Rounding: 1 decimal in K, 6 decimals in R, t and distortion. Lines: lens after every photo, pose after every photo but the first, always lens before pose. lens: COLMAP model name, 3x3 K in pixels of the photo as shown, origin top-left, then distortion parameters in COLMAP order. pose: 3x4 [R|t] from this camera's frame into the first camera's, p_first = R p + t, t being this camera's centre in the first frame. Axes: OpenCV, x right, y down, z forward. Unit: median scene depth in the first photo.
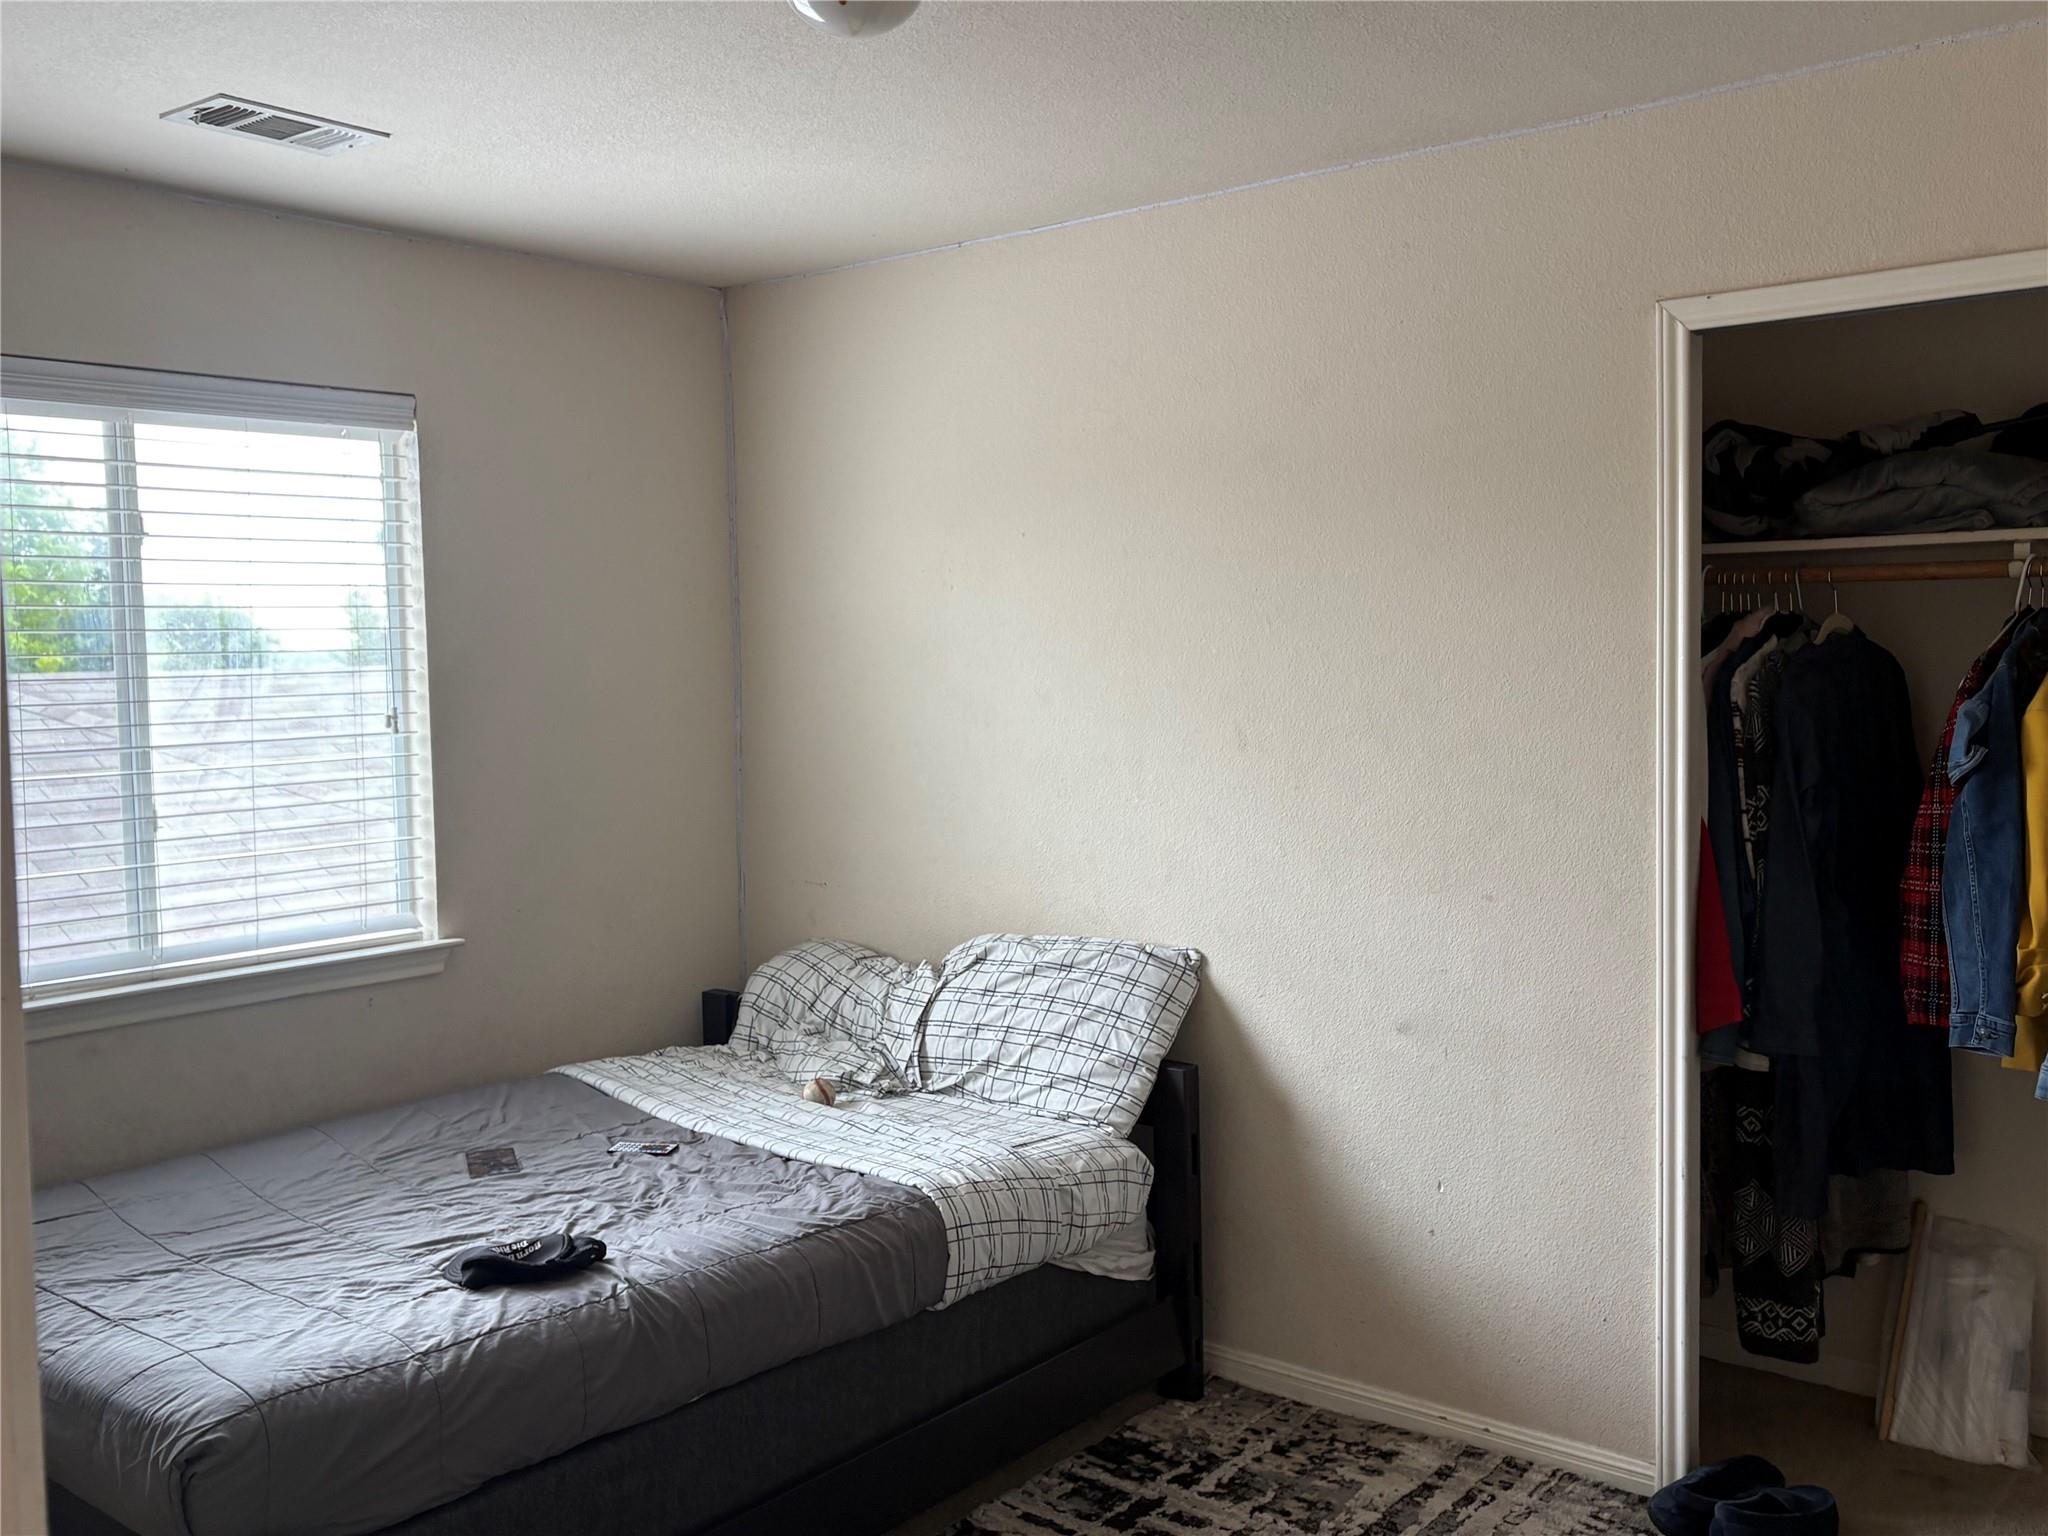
lens RADIAL K [[1830.3, 0, 1058.8], [0, 1830.3, 776.6], [0, 0, 1]] dist [0.061824, -0.025618]
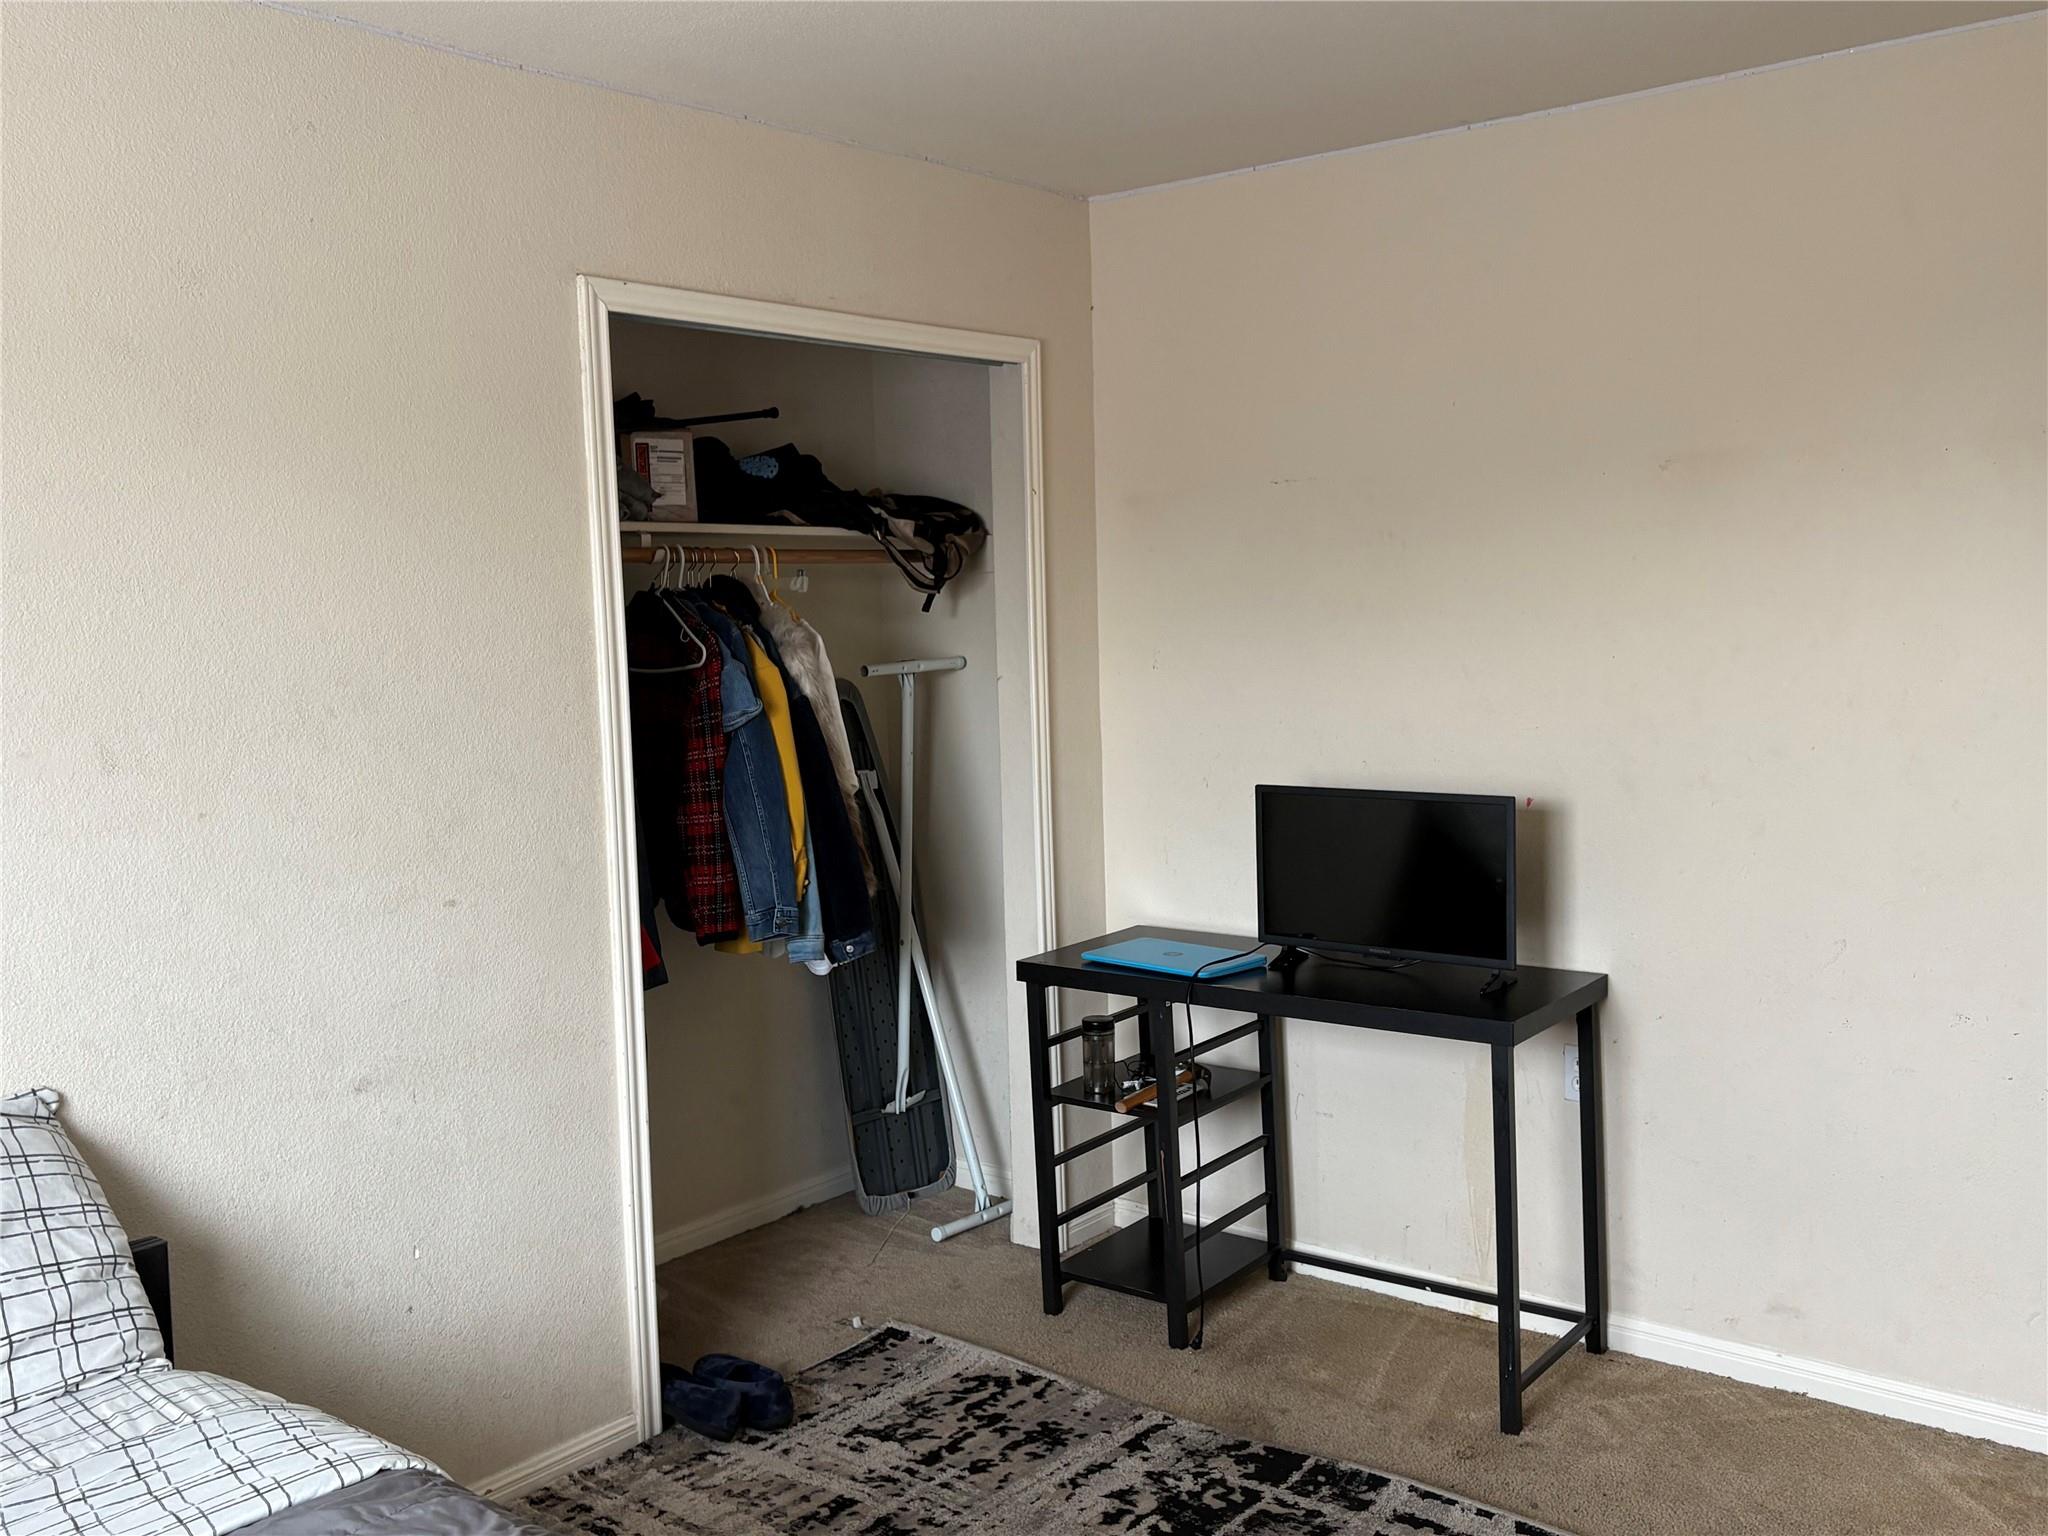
lens RADIAL K [[1830.3, 0, 1058.8], [0, 1830.3, 776.6], [0, 0, 1]] dist [0.061824, -0.025618]
pose [[0.008017, -0.085058, 0.996344, -0.657152], [0.098494, 0.991598, 0.083860, -0.041226], [-0.995105, 0.097462, 0.016327, 0.699780]]
